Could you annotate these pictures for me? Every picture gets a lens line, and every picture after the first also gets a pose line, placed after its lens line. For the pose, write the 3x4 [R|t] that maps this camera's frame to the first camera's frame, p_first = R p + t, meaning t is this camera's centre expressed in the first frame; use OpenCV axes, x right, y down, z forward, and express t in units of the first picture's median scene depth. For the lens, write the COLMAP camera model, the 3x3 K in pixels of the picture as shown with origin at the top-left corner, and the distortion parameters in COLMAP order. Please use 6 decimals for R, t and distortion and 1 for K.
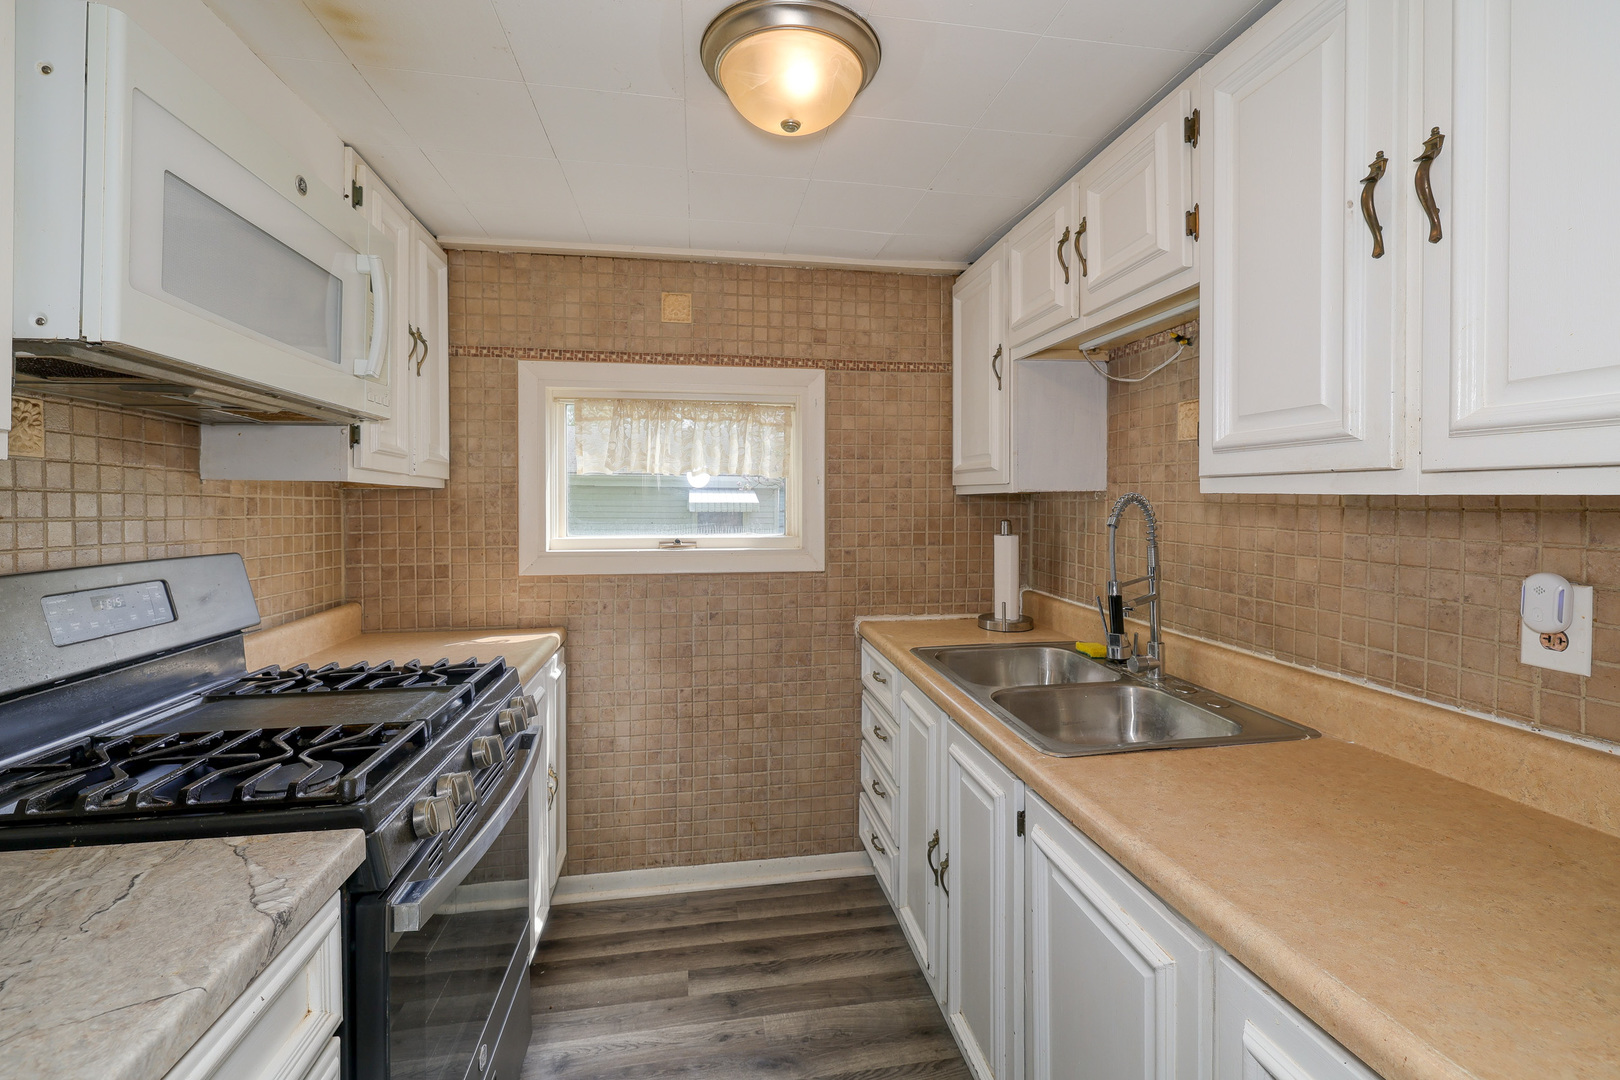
lens RADIAL K [[656.2, 0, 760.0], [0, 656.2, 503.6], [0, 0, 1]] dist [0.000213, -0.000015]
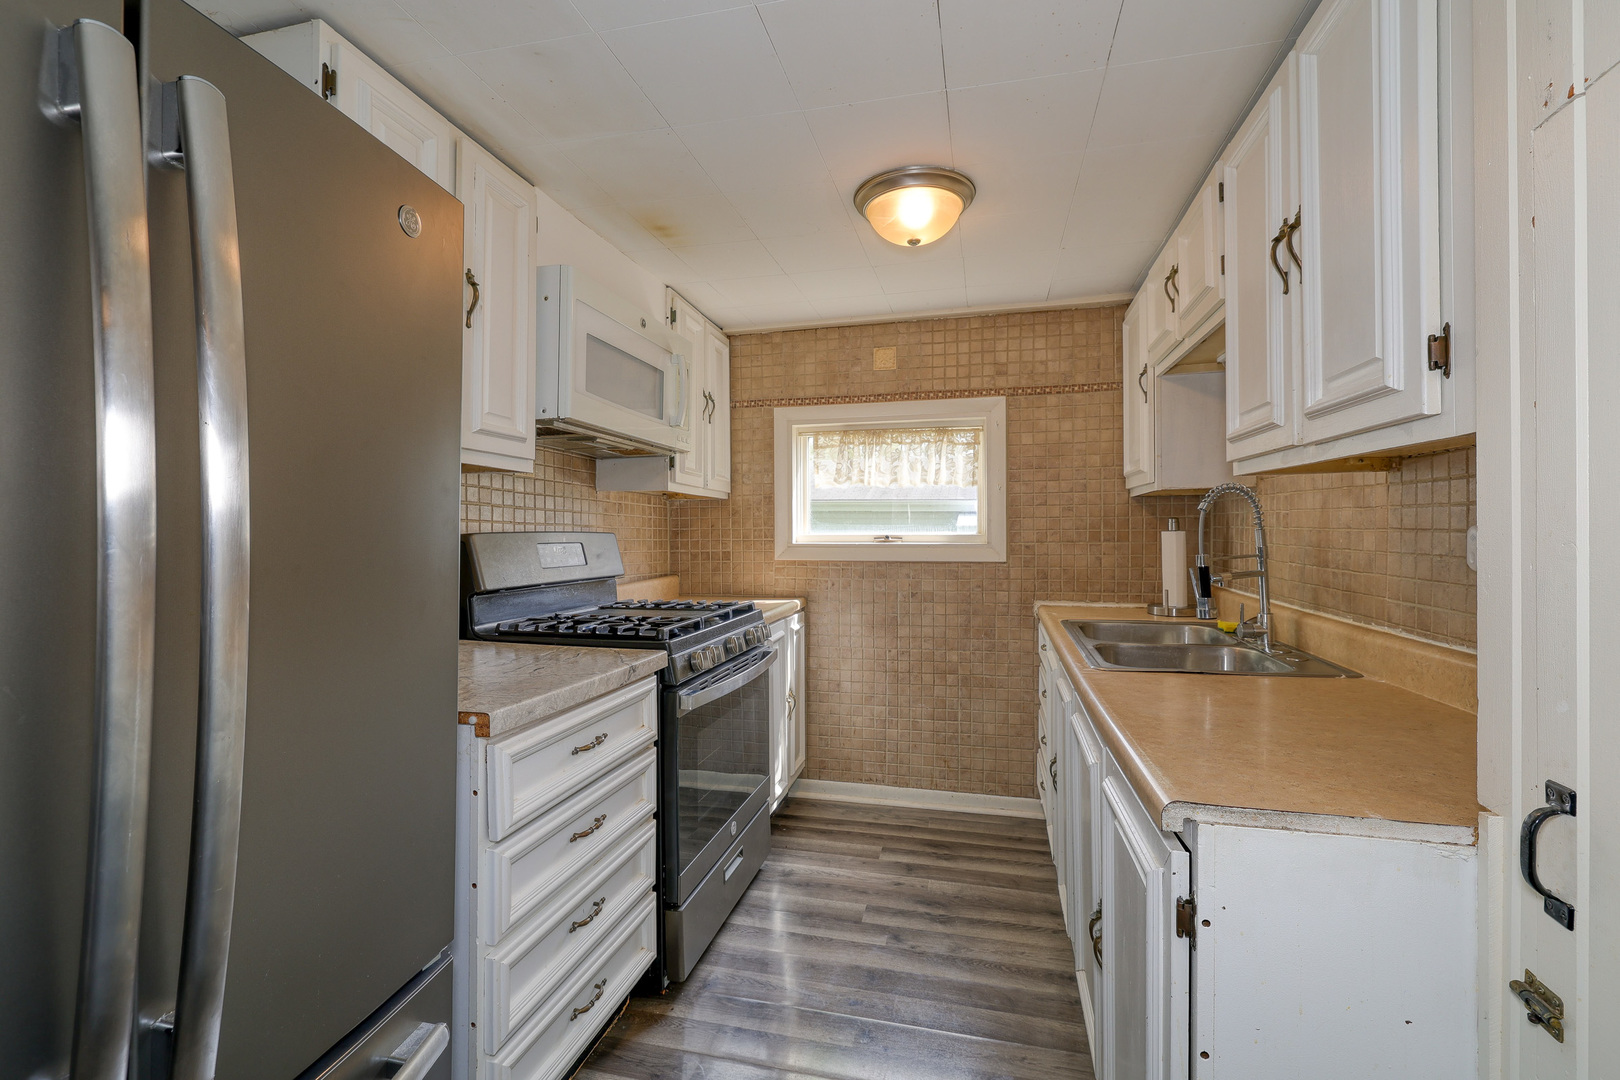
lens RADIAL K [[692.2, 0, 805.4], [0, 692.2, 541.2], [0, 0, 1]] dist [-0.001992, 0.000793]
pose [[0.923402, -0.000372, -0.383834, 0.265343], [-0.000203, 0.999999, -0.001458, 0.071231], [0.383834, 0.001425, 0.923401, -0.350558]]
